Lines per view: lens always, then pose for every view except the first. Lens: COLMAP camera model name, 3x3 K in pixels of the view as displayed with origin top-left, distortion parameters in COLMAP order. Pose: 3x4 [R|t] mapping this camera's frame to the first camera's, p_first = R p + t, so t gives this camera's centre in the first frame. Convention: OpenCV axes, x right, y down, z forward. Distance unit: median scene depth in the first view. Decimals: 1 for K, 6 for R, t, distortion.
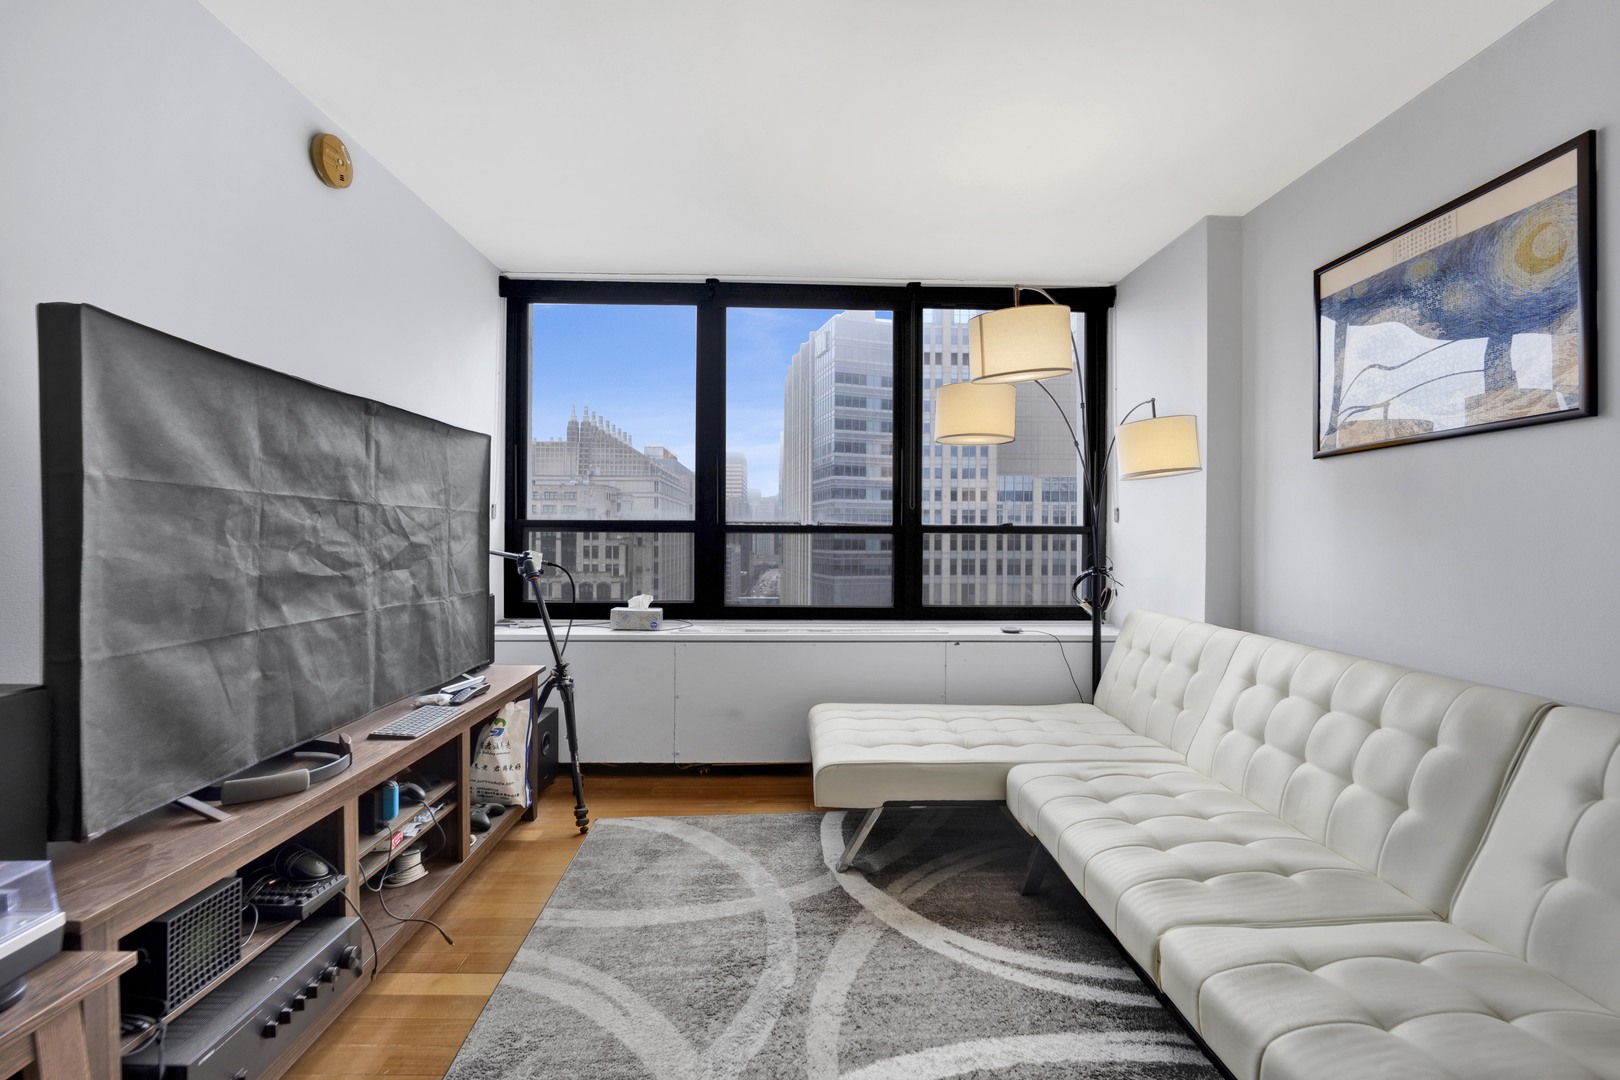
lens RADIAL K [[681.2, 0, 819.4], [0, 681.2, 541.0], [0, 0, 1]] dist [-0.009889, -0.001915]
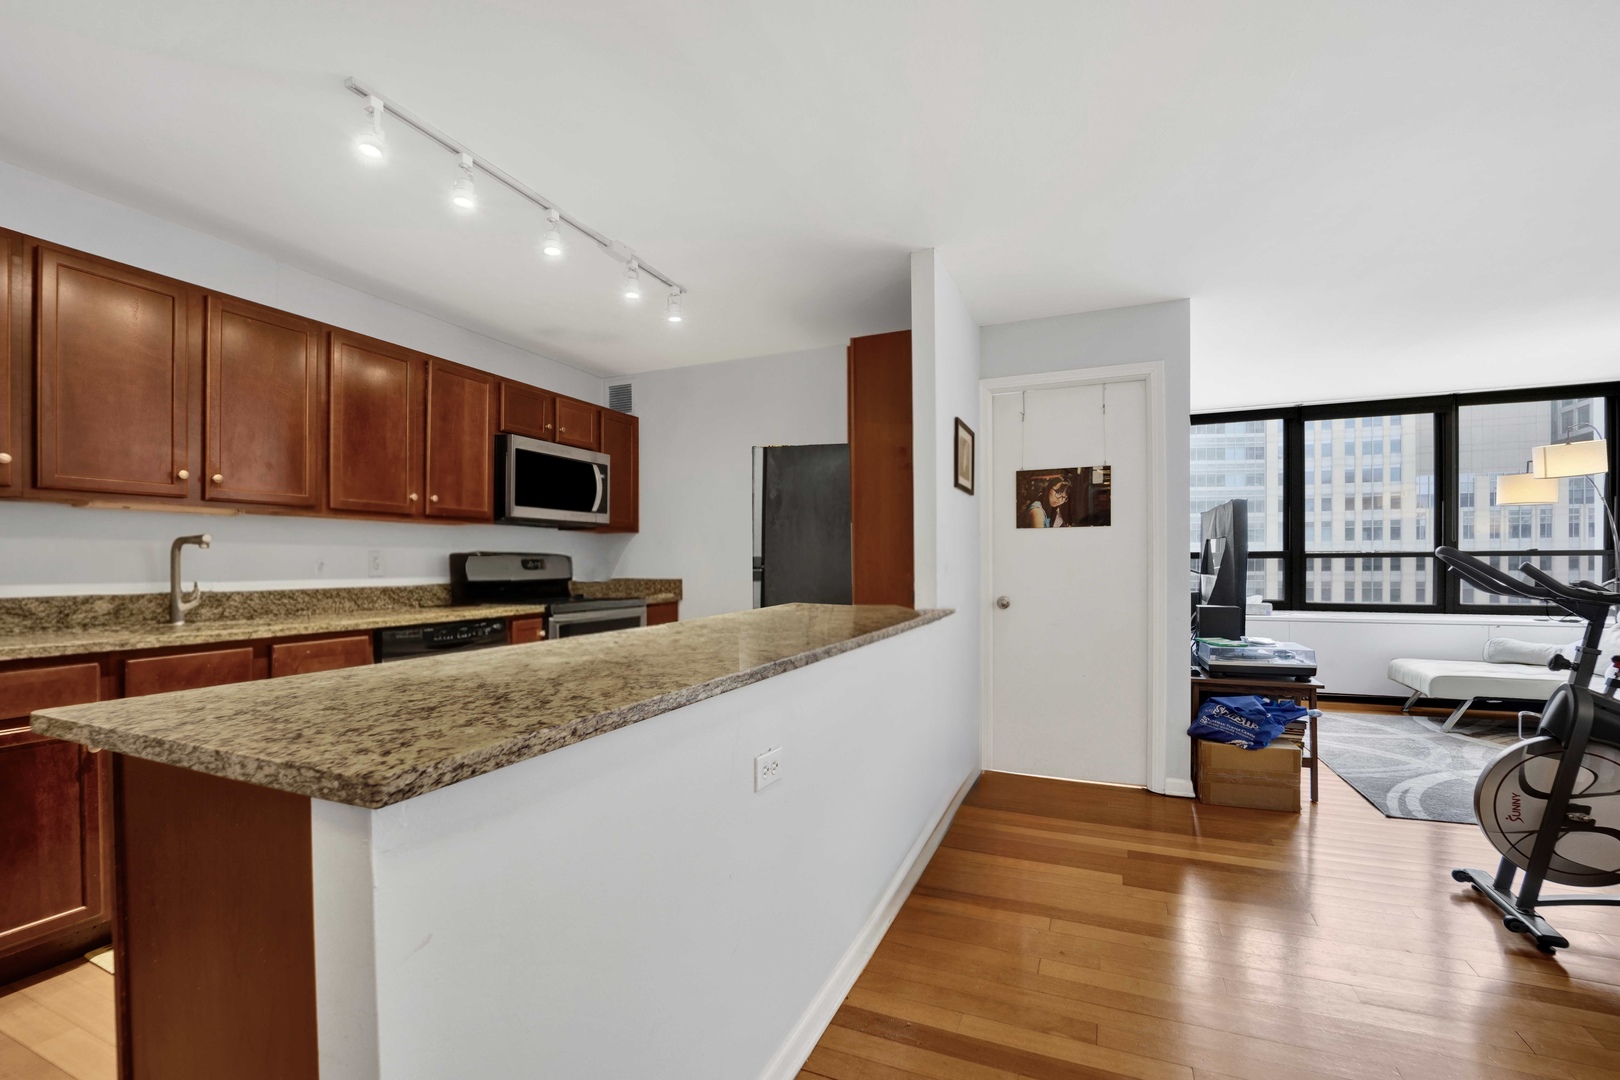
lens RADIAL K [[681.2, 0, 812.5], [0, 681.2, 562.0], [0, 0, 1]] dist [-0.009889, -0.001915]
pose [[0.889541, -0.010913, -0.456726, -0.699777], [0.010131, 0.999940, -0.004162, -0.012972], [0.456744, -0.000925, 0.889598, -1.566191]]
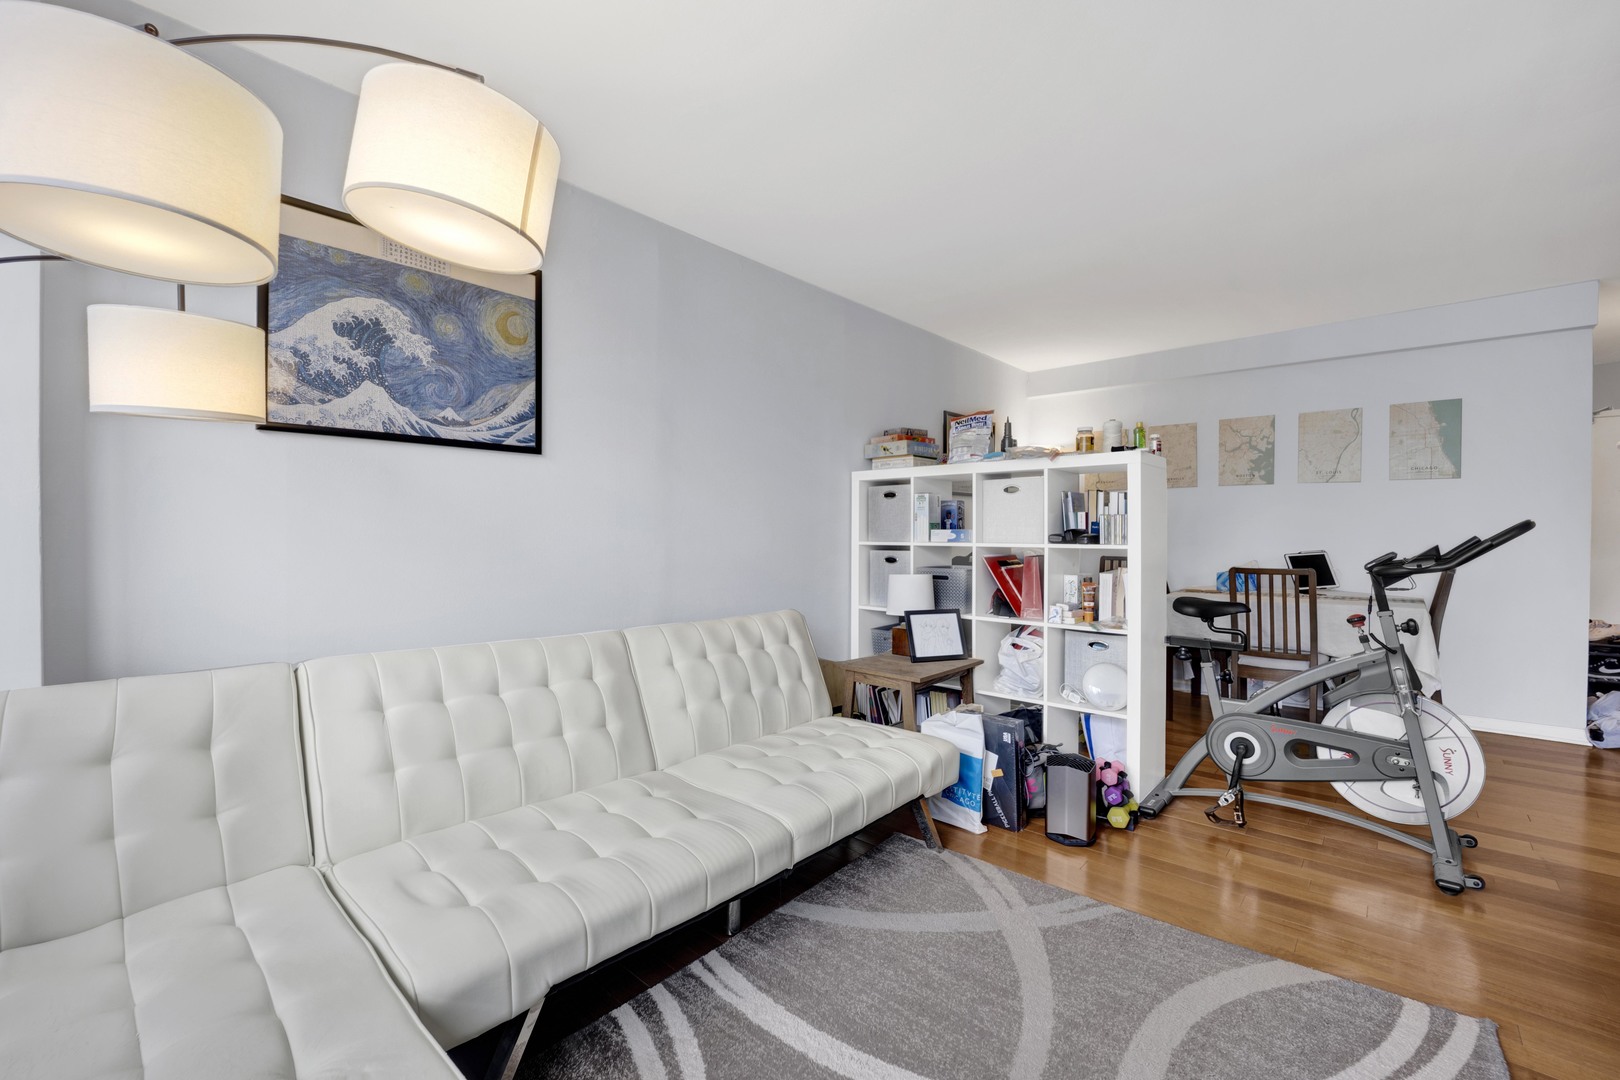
lens RADIAL K [[681.2, 0, 805.5], [0, 681.2, 534.6], [0, 0, 1]] dist [-0.009889, -0.001915]
pose [[-0.707397, -0.012795, 0.706700, -0.275722], [-0.008912, 0.999918, 0.009182, -0.012557], [-0.706760, 0.000197, -0.707454, 1.132278]]
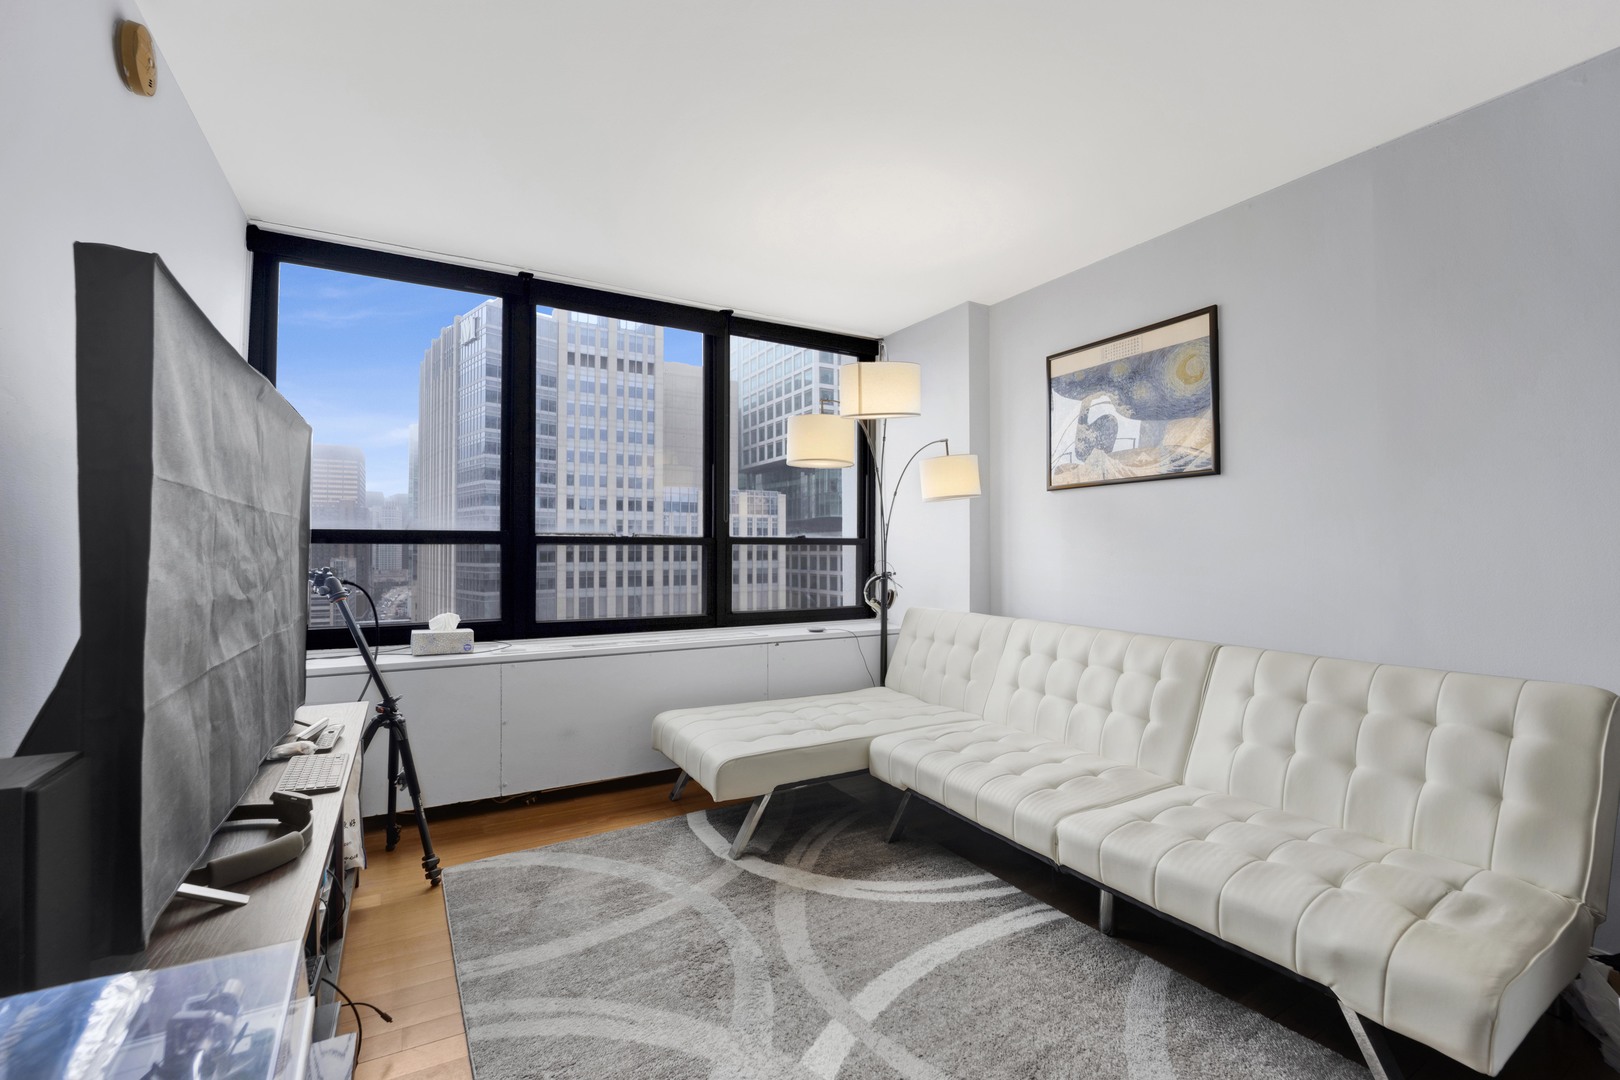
lens RADIAL K [[681.2, 0, 827.9], [0, 681.2, 545.2], [0, 0, 1]] dist [-0.009889, -0.001915]
pose [[0.880502, -0.002798, 0.474034, -0.347446], [0.007228, 0.999946, -0.007524, -0.002126], [-0.473987, 0.010051, 0.880474, -0.023376]]
